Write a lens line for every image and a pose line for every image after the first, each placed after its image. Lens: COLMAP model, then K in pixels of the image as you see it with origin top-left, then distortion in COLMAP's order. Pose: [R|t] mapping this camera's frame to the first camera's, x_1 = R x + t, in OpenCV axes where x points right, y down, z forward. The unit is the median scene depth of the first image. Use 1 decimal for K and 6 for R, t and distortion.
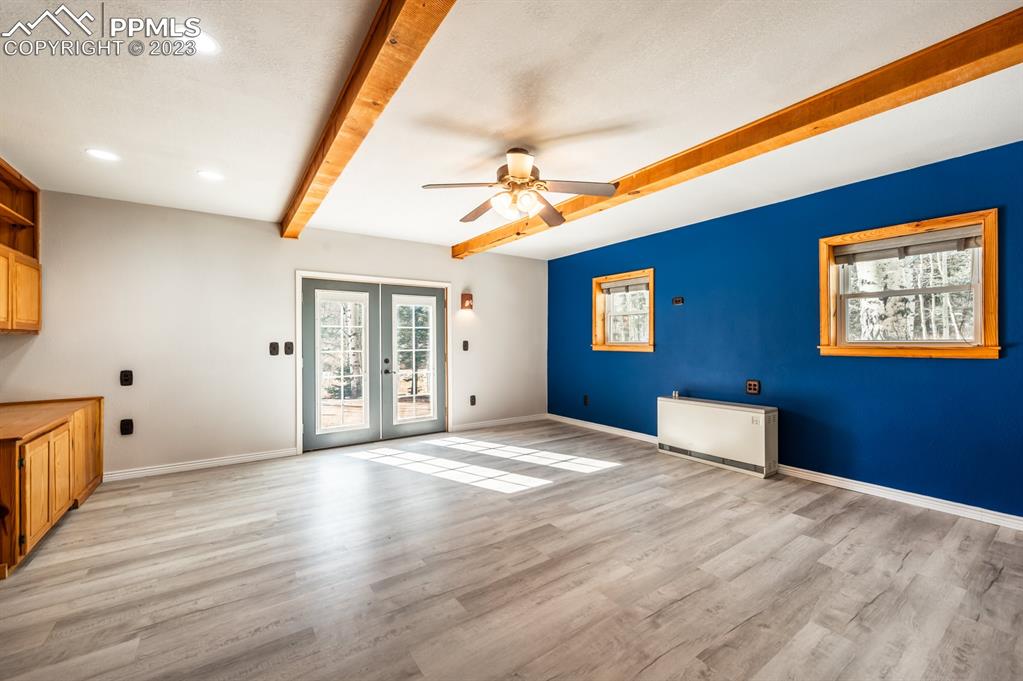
lens RADIAL K [[407.5, 0, 511.6], [0, 407.5, 341.5], [0, 0, 1]] dist [-0.000526, 0.000054]
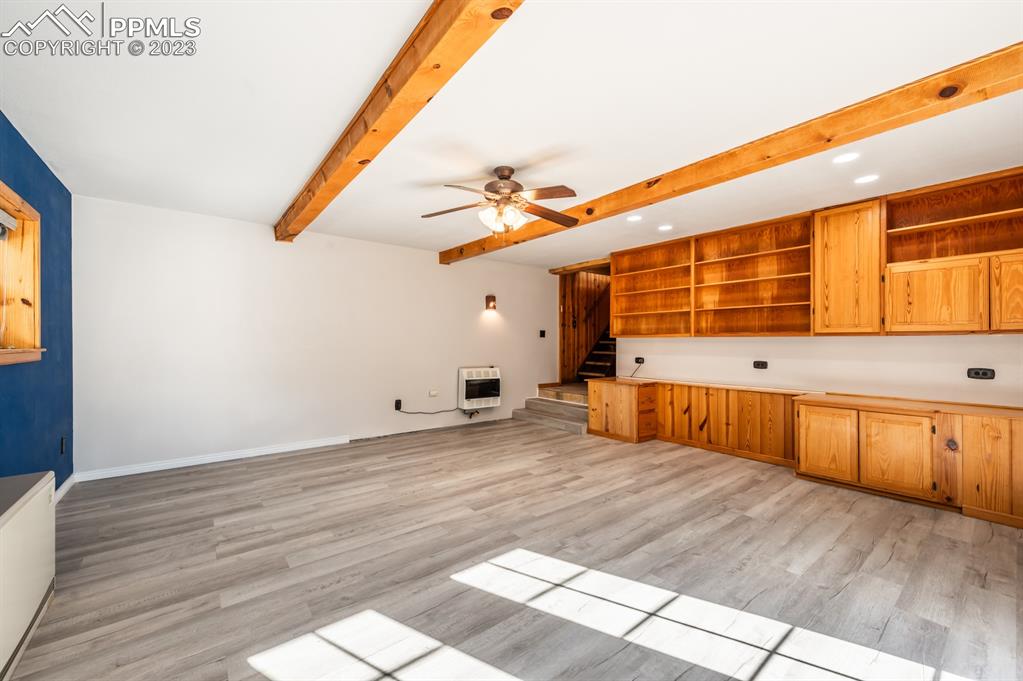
lens RADIAL K [[407.5, 0, 514.5], [0, 407.5, 342.6], [0, 0, 1]] dist [-0.000526, 0.000054]
pose [[-0.997813, 0.001786, -0.066079, 0.060518], [0.001915, 0.999996, -0.001896, 0.001973], [0.066075, -0.002018, -0.997813, 2.109857]]
